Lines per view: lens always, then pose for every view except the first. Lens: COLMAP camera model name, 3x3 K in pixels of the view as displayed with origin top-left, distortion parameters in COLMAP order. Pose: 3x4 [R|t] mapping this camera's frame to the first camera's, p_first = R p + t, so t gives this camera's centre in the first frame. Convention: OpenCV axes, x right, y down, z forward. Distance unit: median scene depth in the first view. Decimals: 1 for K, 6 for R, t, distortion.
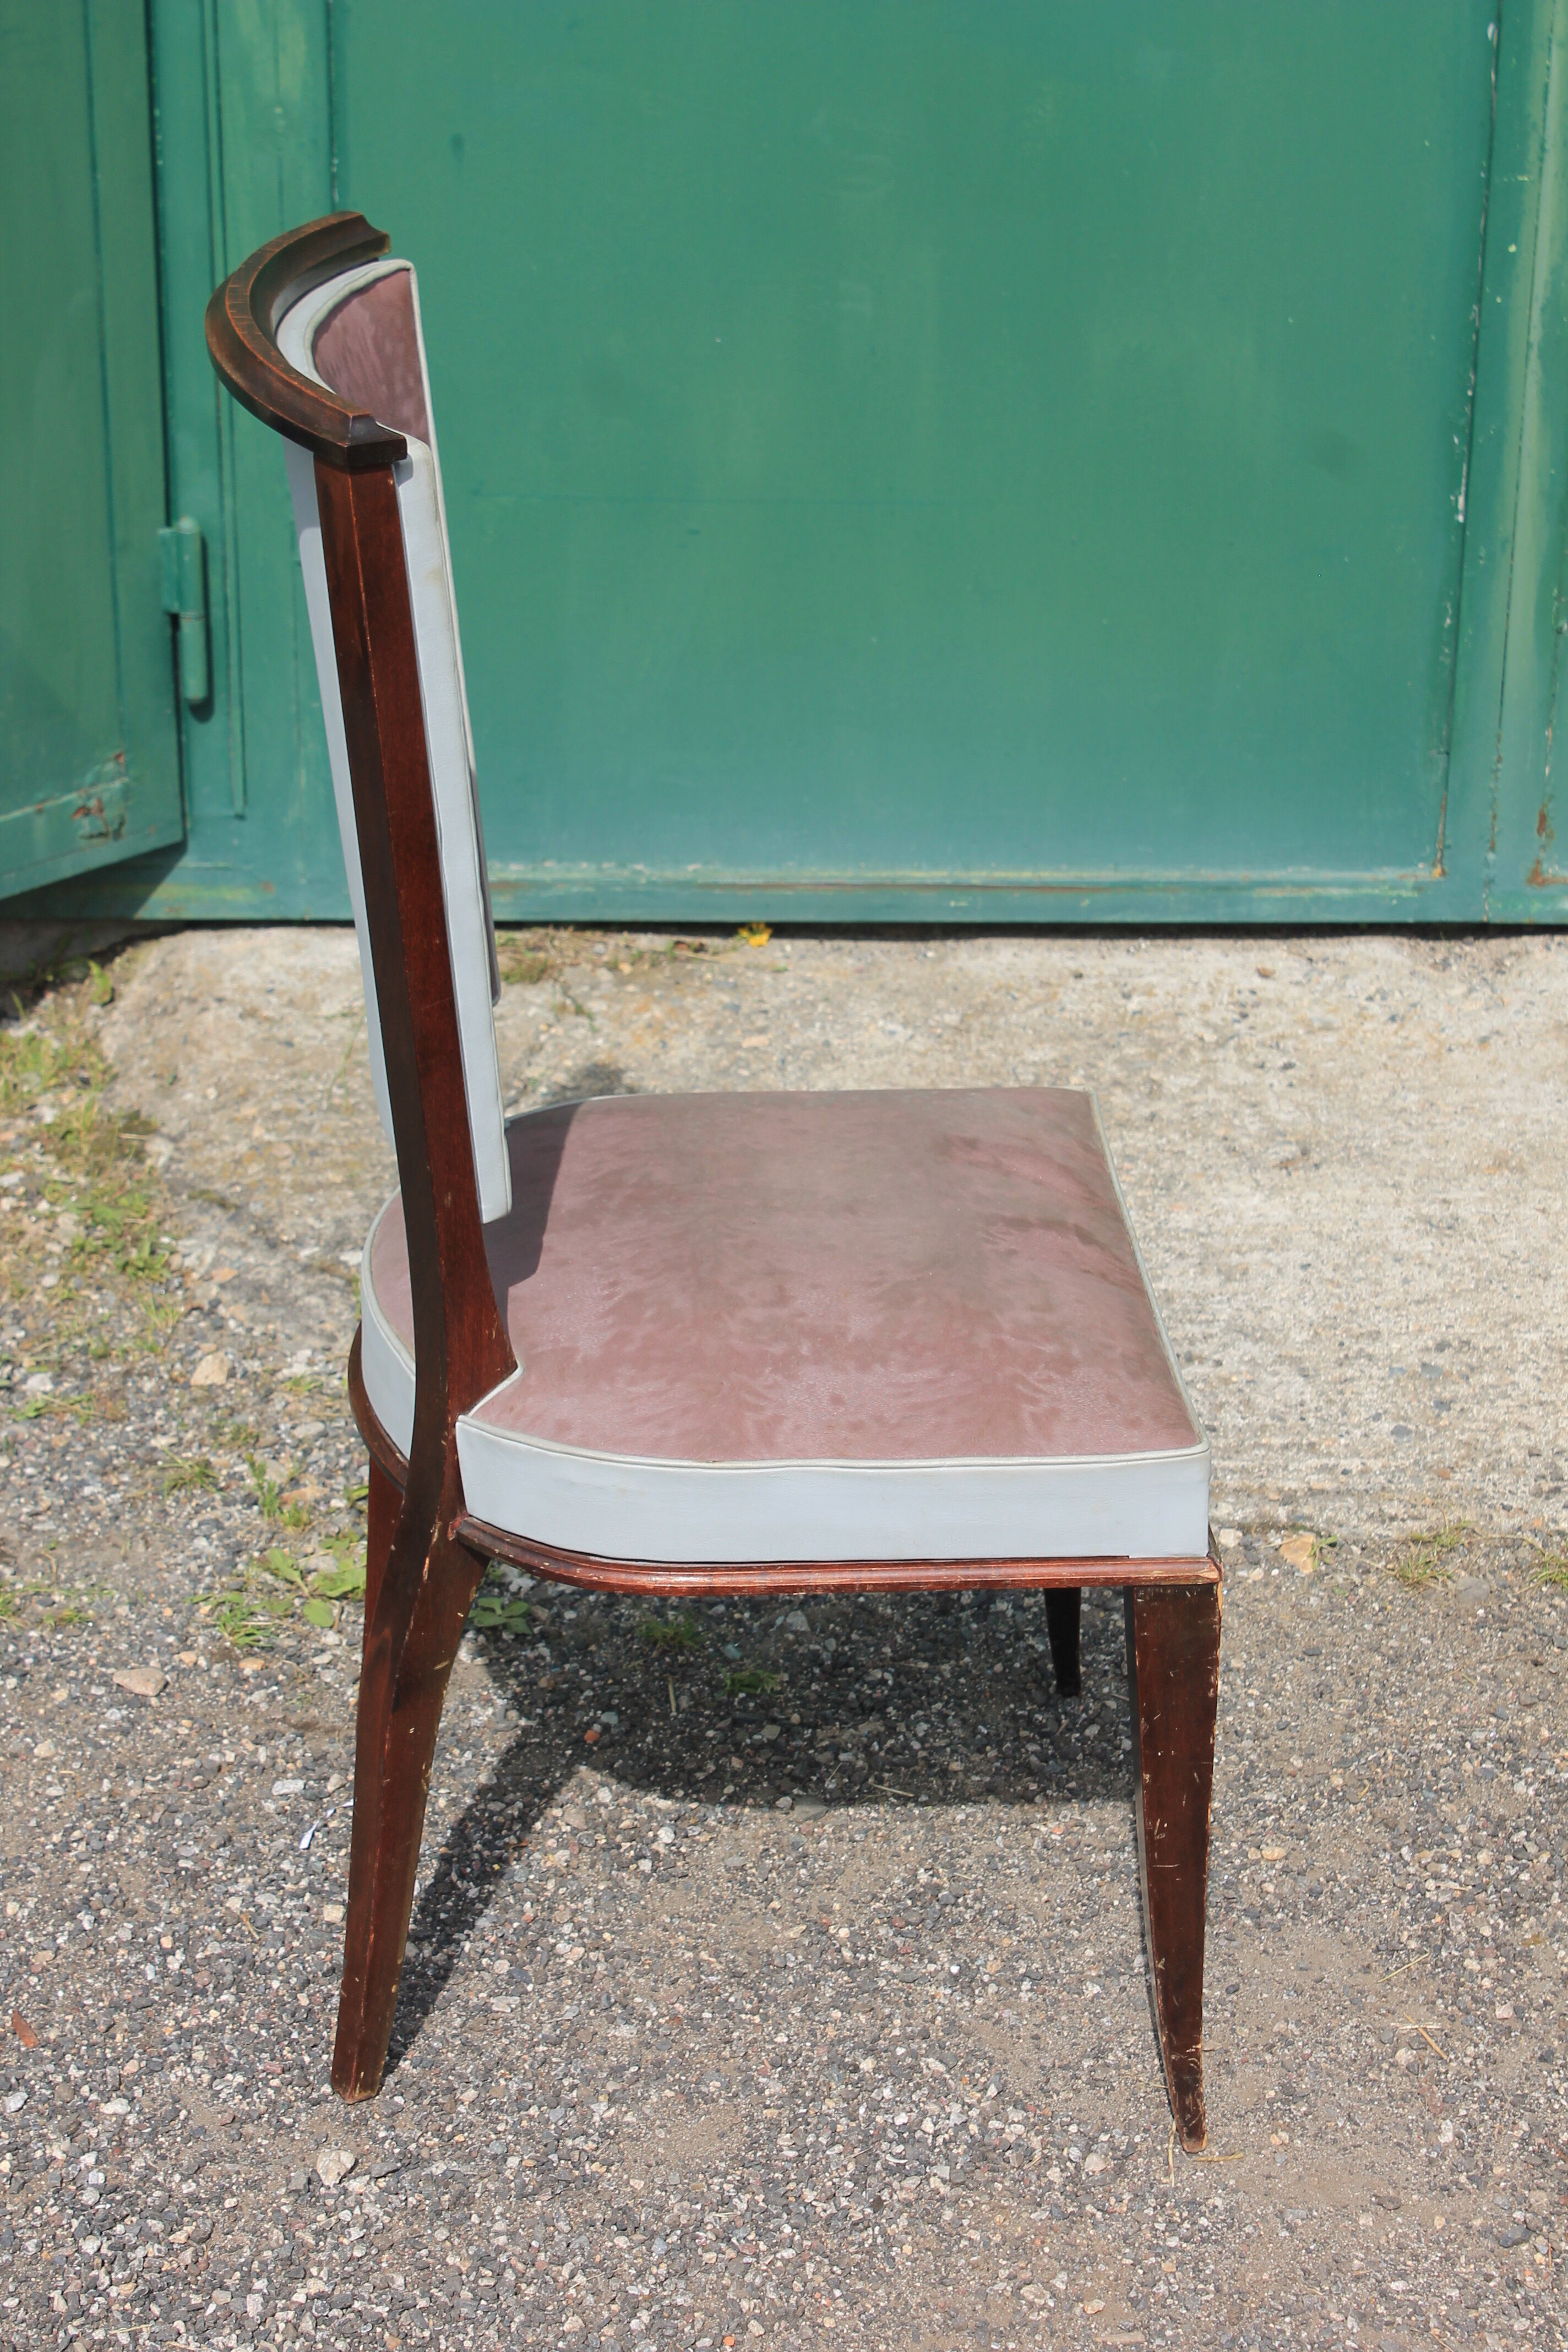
lens RADIAL K [[4832.2, 0, 694.1], [0, 4832.2, 1100.3], [0, 0, 1]] dist [0.084982, 0.000000]
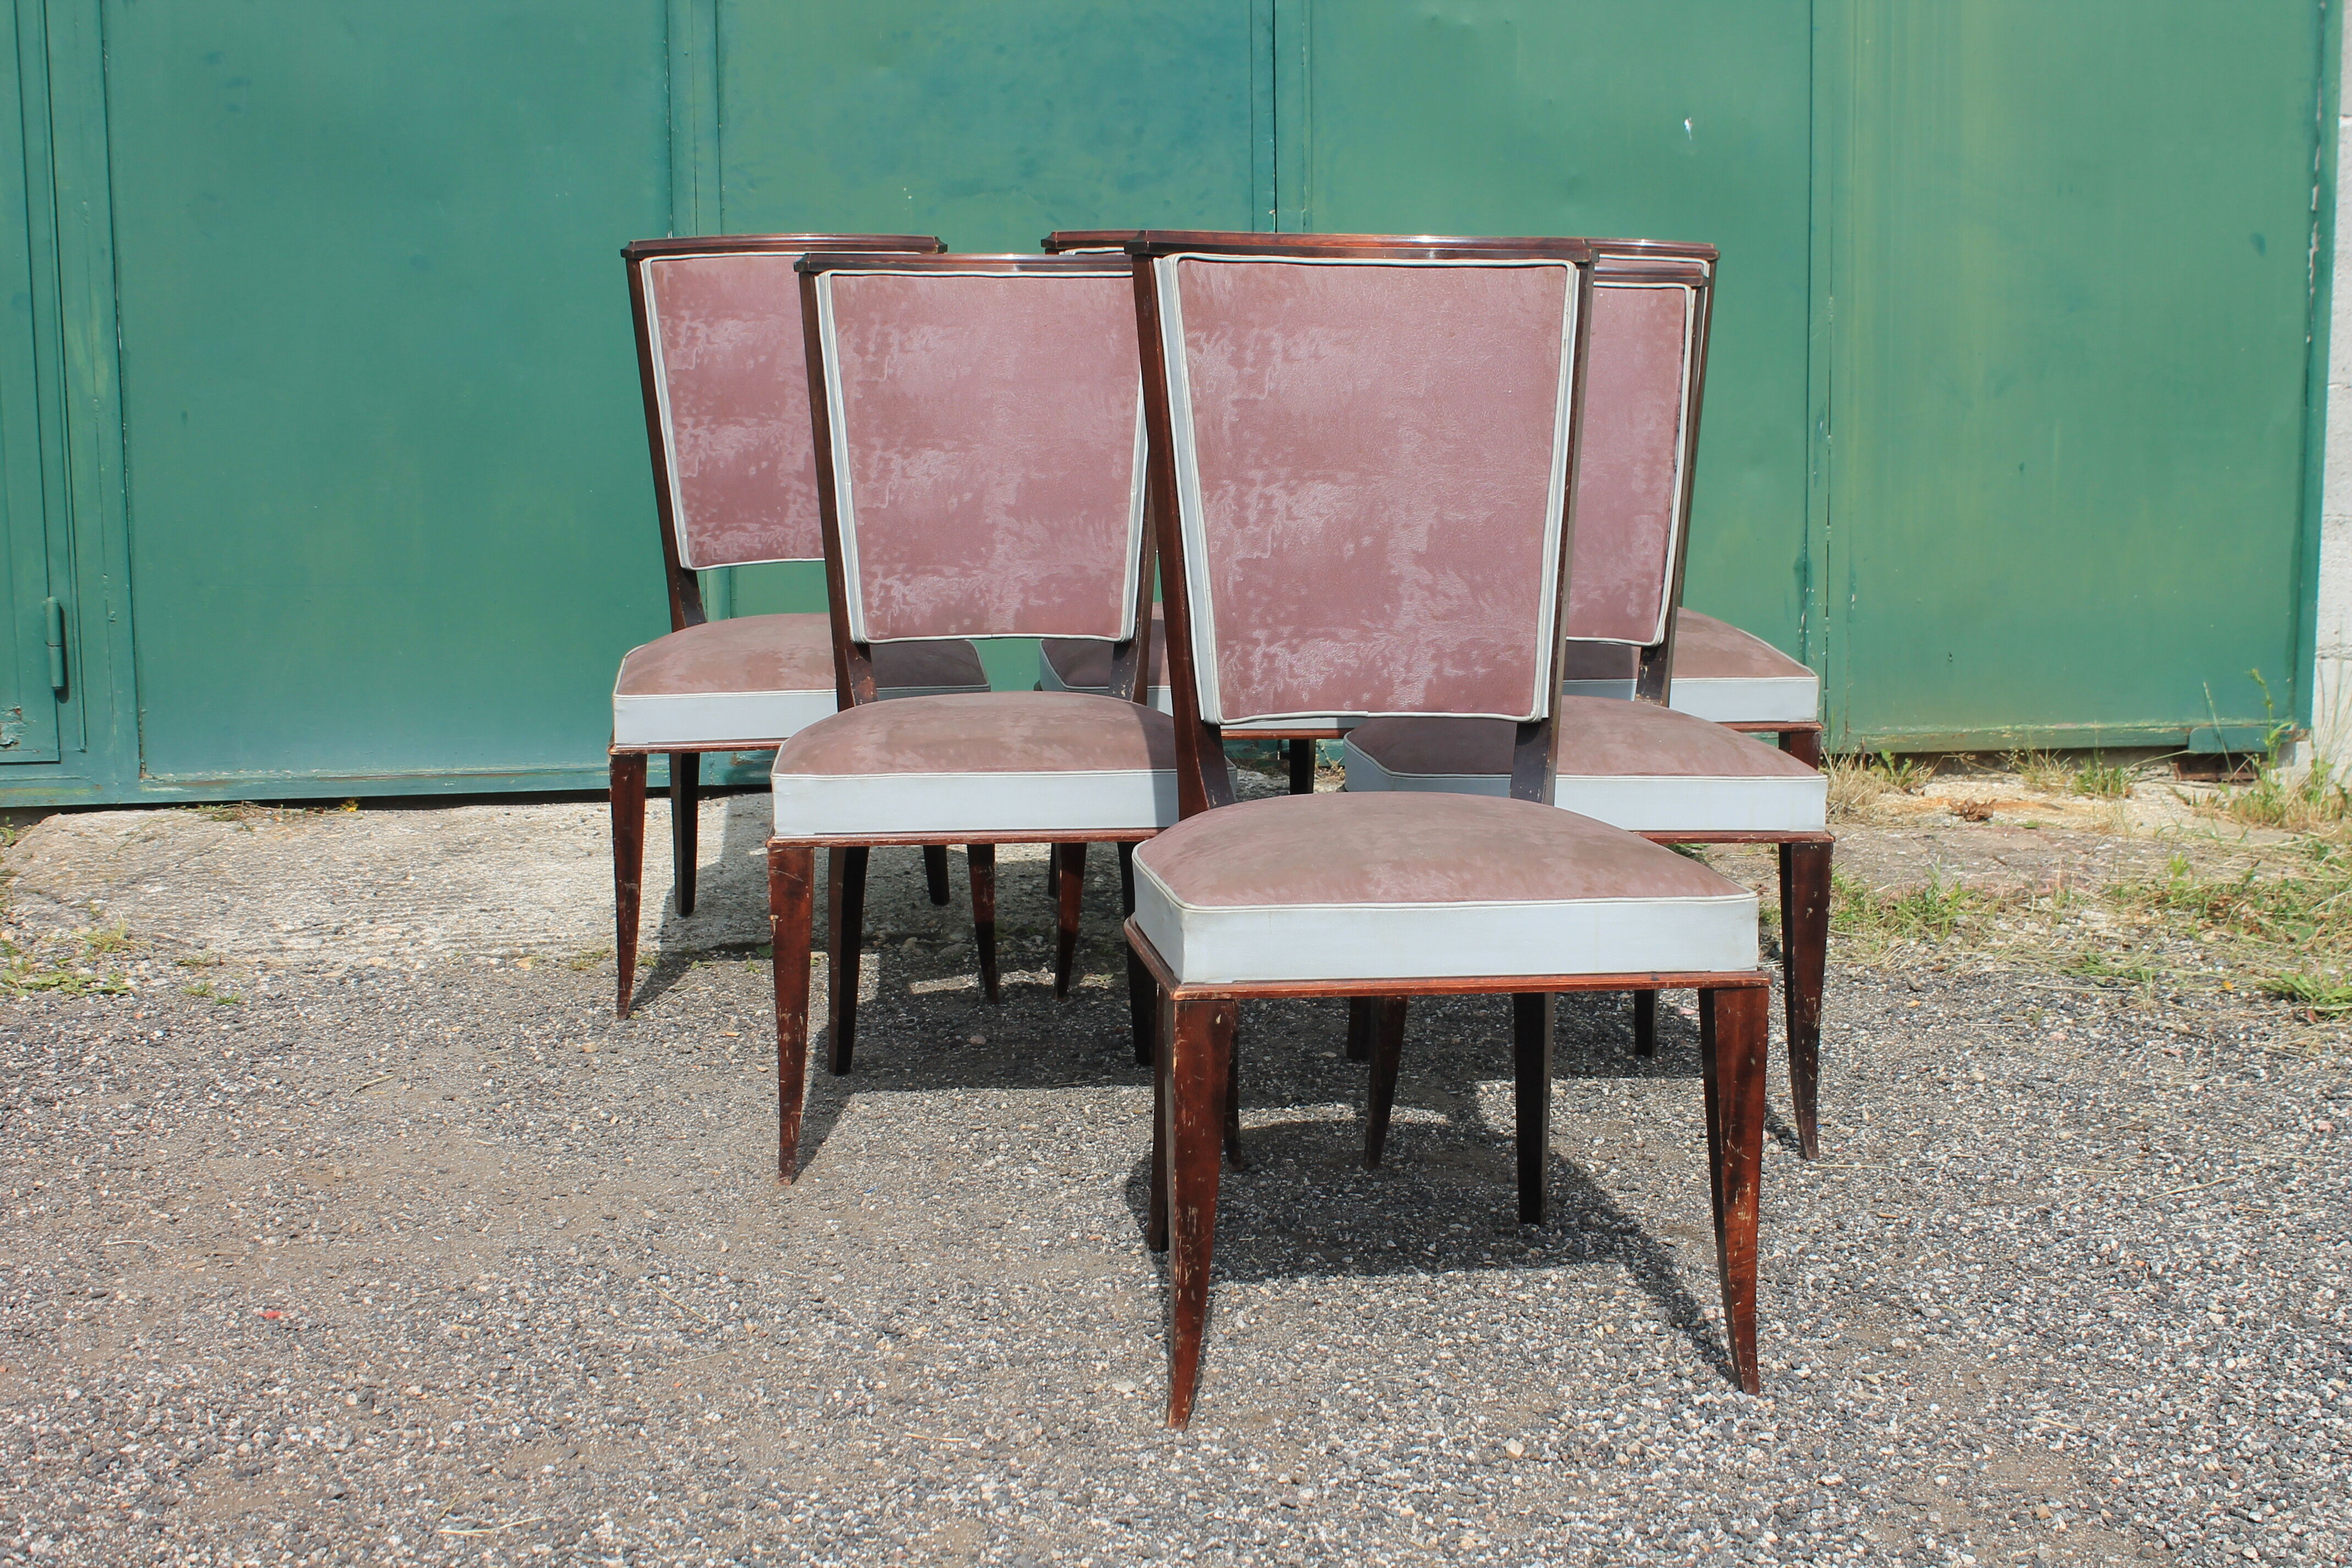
lens RADIAL K [[2795.1, 0, 1173.8], [0, 2795.1, 766.8], [0, 0, 1]] dist [-0.030671, 0.000000]
pose [[0.989400, -0.030787, 0.141915, 0.246657], [0.067961, 0.961808, -0.265154, 0.369225], [-0.128332, 0.271988, 0.953705, -0.210465]]
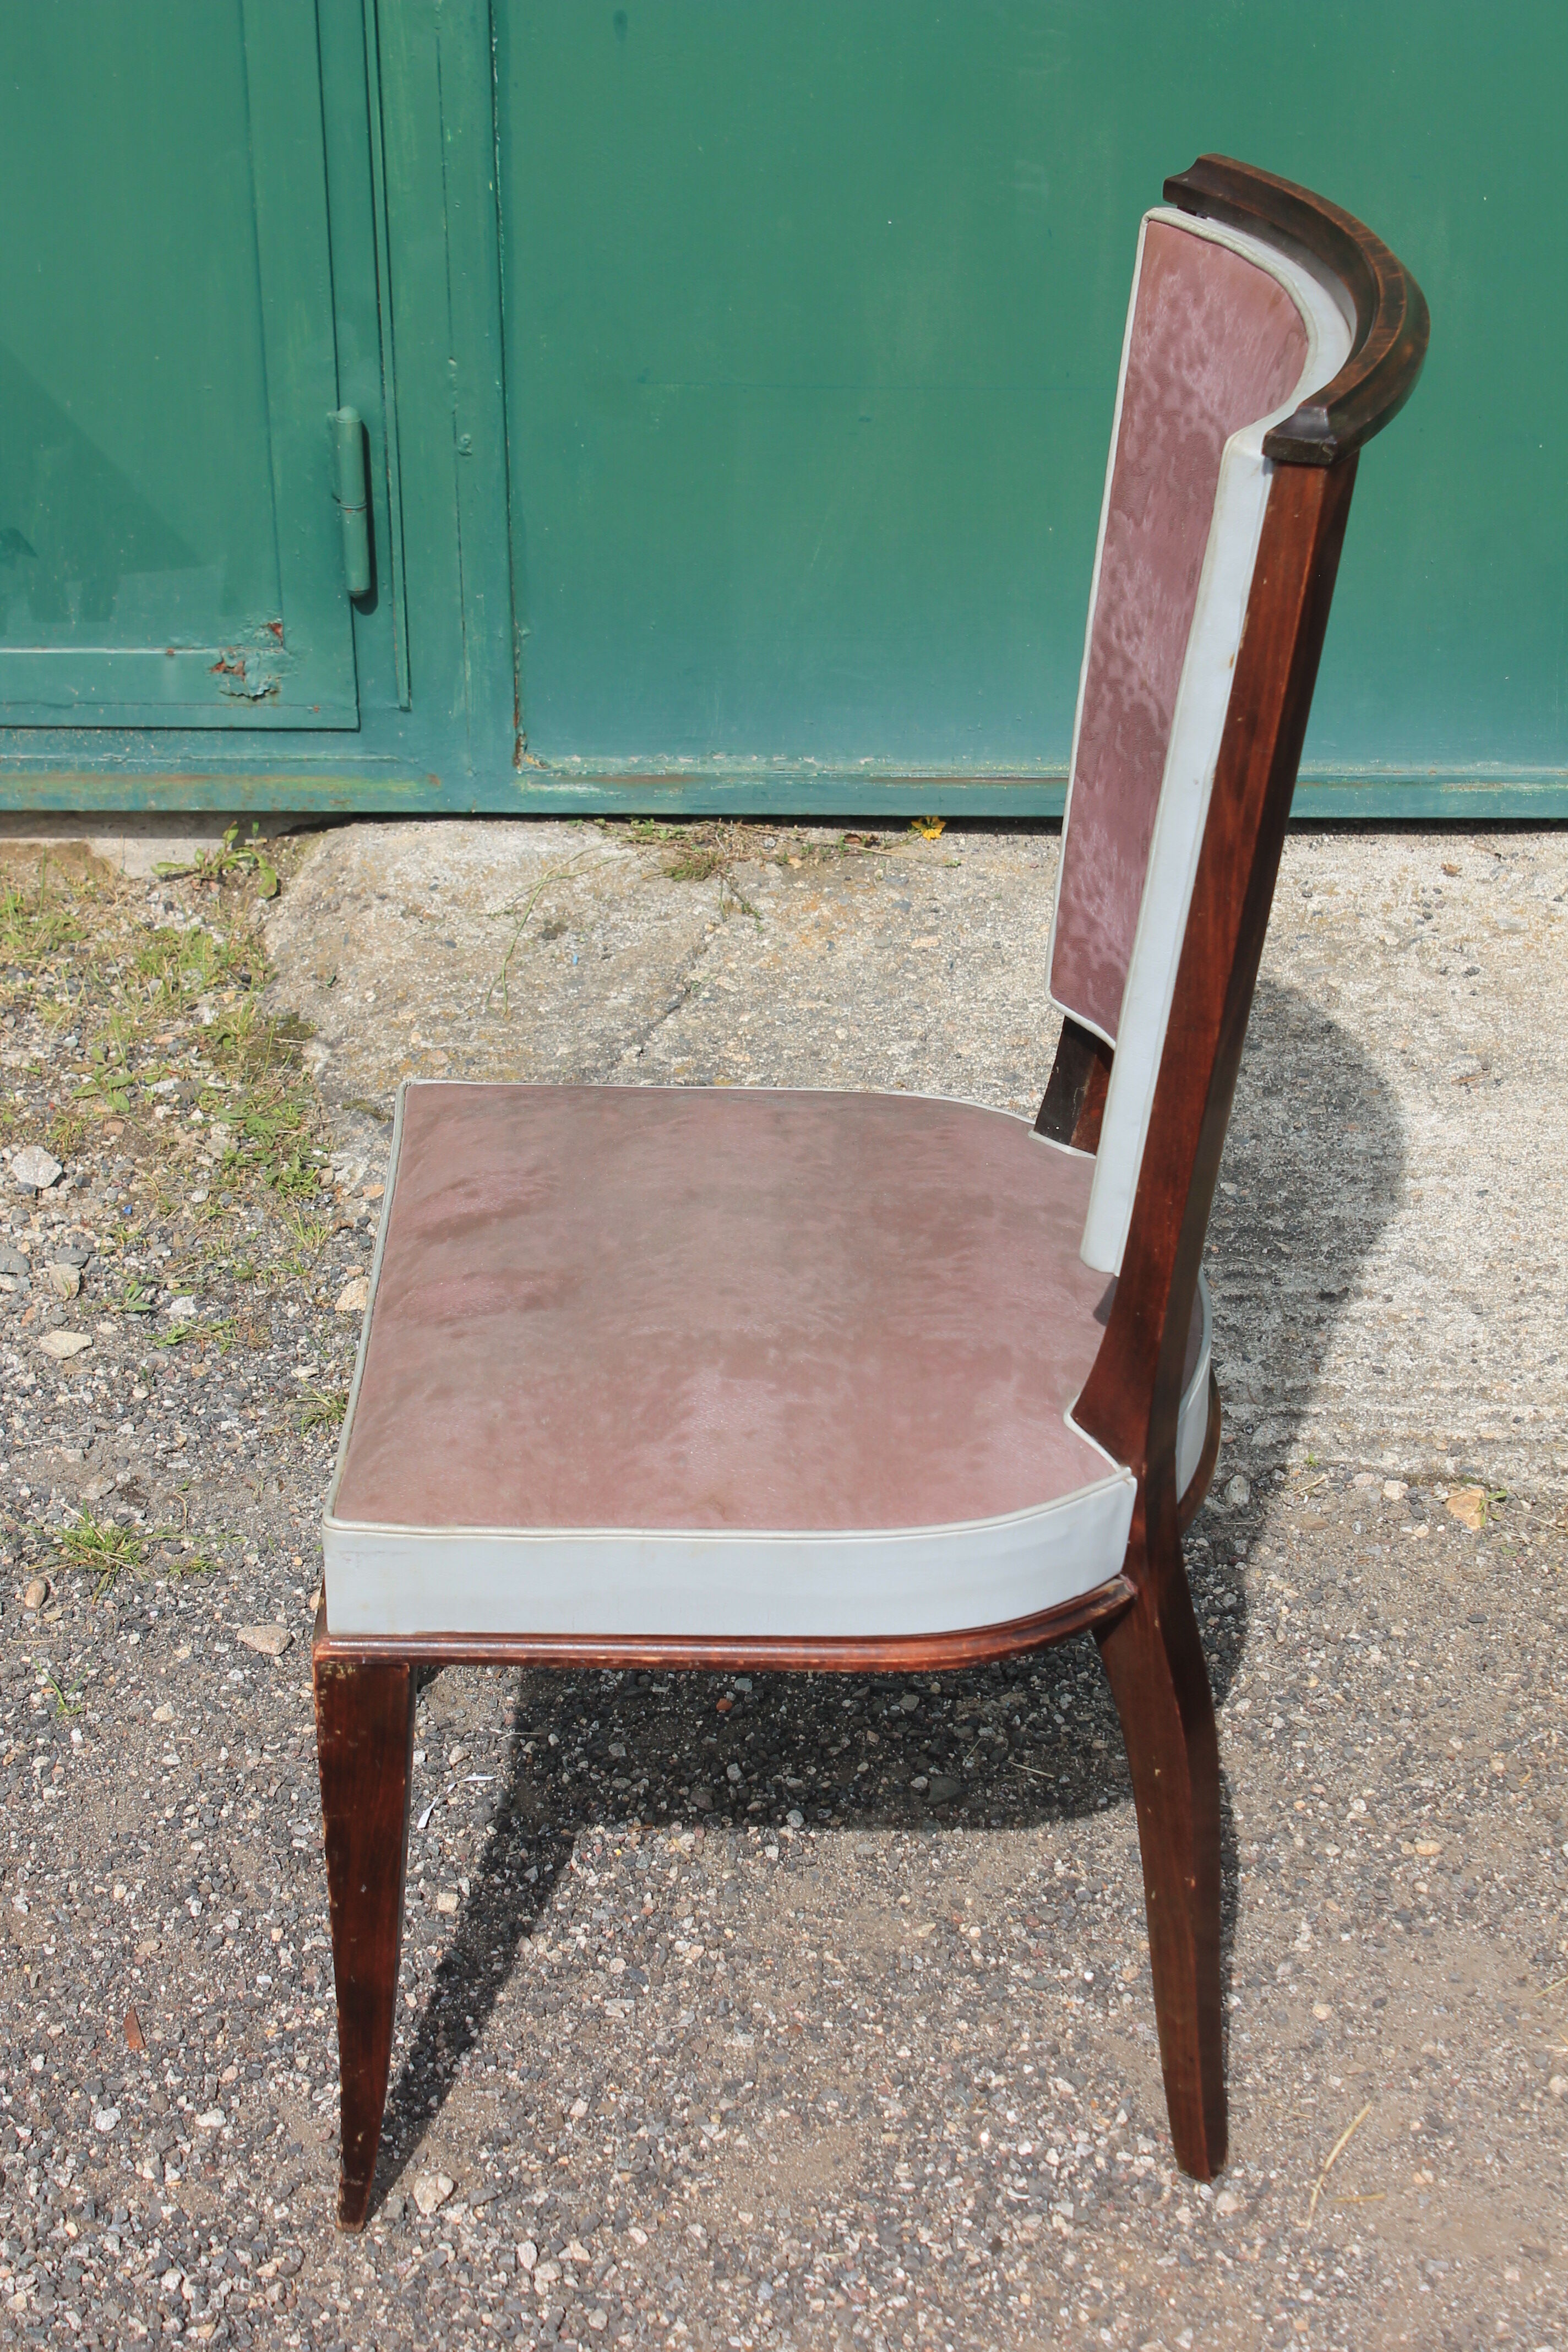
lens RADIAL K [[4534.6, 0, 698.5], [0, 4534.6, 1100.3], [0, 0, 1]] dist [0.072325, 0.000000]
pose [[0.998380, 0.006528, -0.056516, 0.024140], [-0.003288, 0.998355, 0.057232, -0.041323], [0.056797, -0.056953, 0.996760, 0.098003]]
